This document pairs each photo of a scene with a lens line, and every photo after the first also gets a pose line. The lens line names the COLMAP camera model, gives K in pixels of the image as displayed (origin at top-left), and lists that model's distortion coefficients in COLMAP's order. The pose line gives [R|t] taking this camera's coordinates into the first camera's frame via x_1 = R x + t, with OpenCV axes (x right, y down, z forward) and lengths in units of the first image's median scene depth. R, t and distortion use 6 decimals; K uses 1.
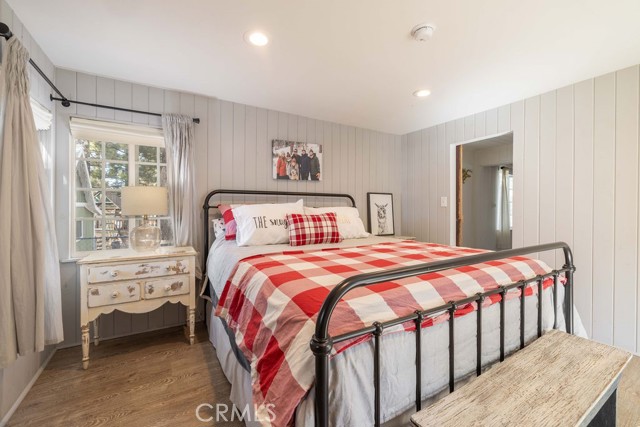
lens RADIAL K [[271.0, 0, 323.5], [0, 271.0, 211.7], [0, 0, 1]] dist [-0.003901, -0.000322]
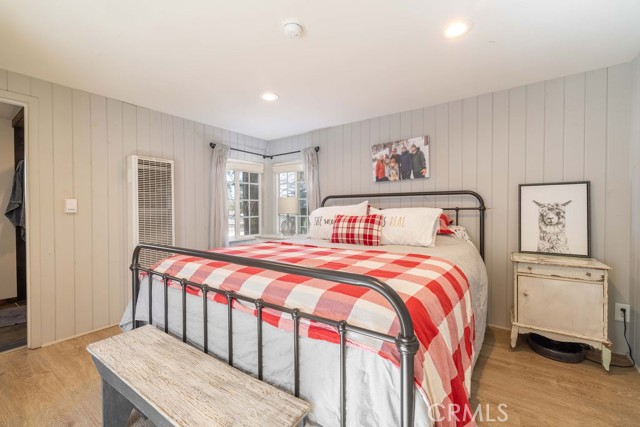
lens RADIAL K [[271.0, 0, 323.9], [0, 271.0, 212.3], [0, 0, 1]] dist [-0.003901, -0.000322]
pose [[0.400978, 0.008158, -0.916051, 0.700212], [-0.004908, 0.999965, 0.006757, -0.007538], [0.916074, 0.001786, 0.401004, 0.379199]]
